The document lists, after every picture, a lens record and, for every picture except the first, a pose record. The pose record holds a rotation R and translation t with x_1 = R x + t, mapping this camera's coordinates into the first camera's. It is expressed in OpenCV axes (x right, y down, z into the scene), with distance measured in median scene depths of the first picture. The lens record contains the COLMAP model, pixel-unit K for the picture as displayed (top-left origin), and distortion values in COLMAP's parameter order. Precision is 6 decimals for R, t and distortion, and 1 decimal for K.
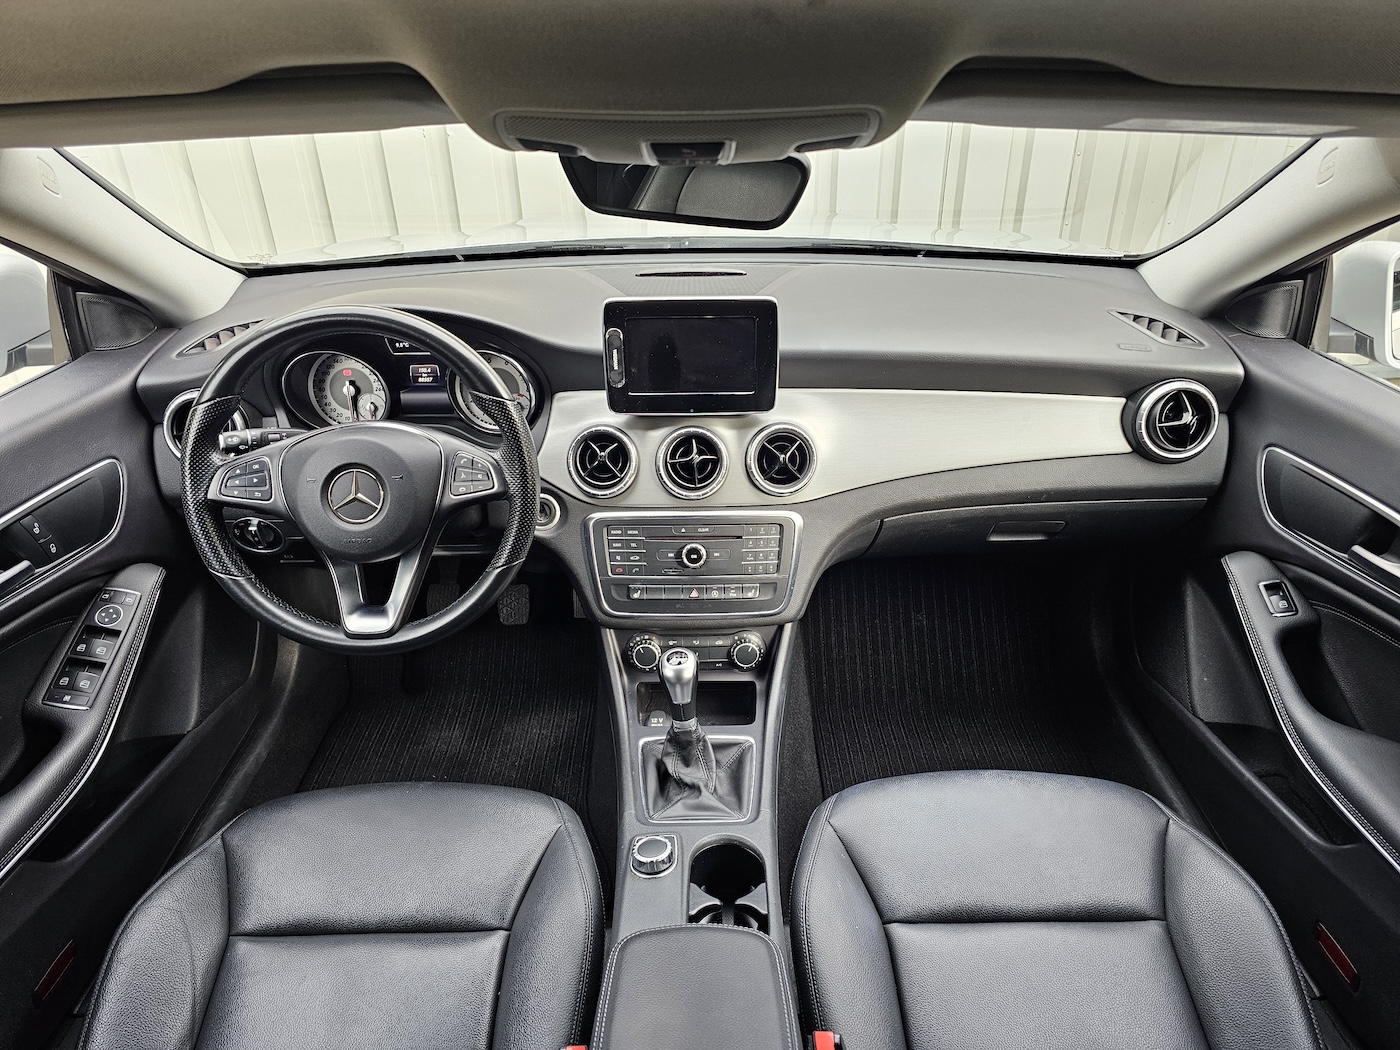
lens RADIAL K [[928.3, 0, 696.0], [0, 928.3, 526.7], [0, 0, 1]] dist [0.043974, -0.039081]
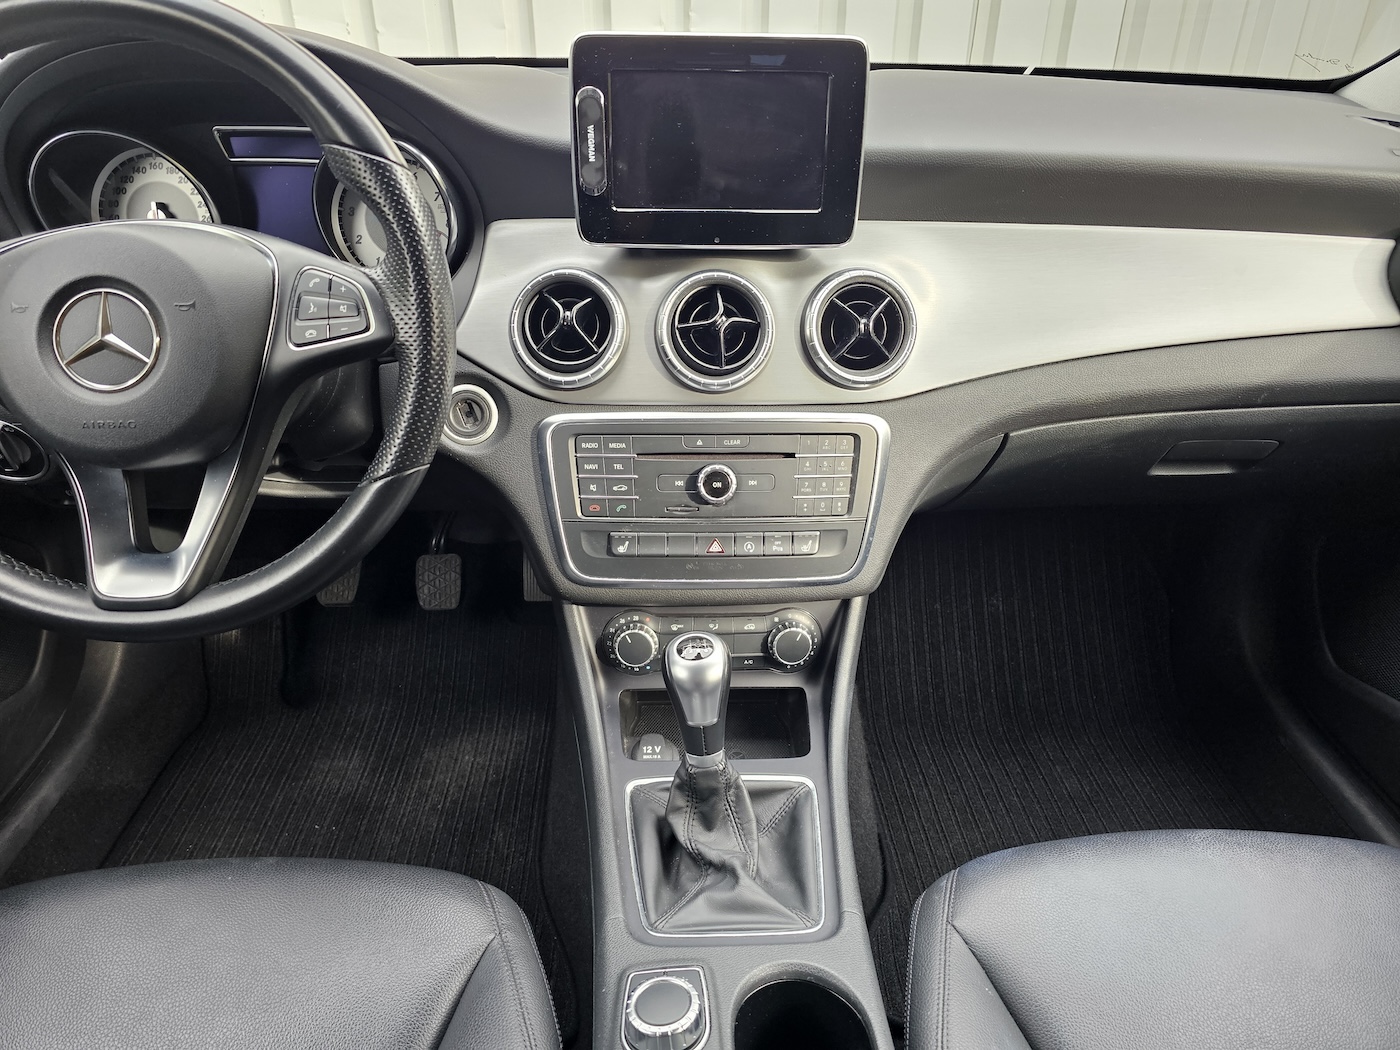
lens RADIAL K [[928.3, 0, 696.0], [0, 928.3, 526.7], [0, 0, 1]] dist [0.043974, -0.039081]
pose [[0.998896, 0.004911, 0.046723, -0.044933], [-0.004509, 0.999952, -0.008713, 0.065635], [-0.046763, 0.008493, 0.998870, 0.386585]]
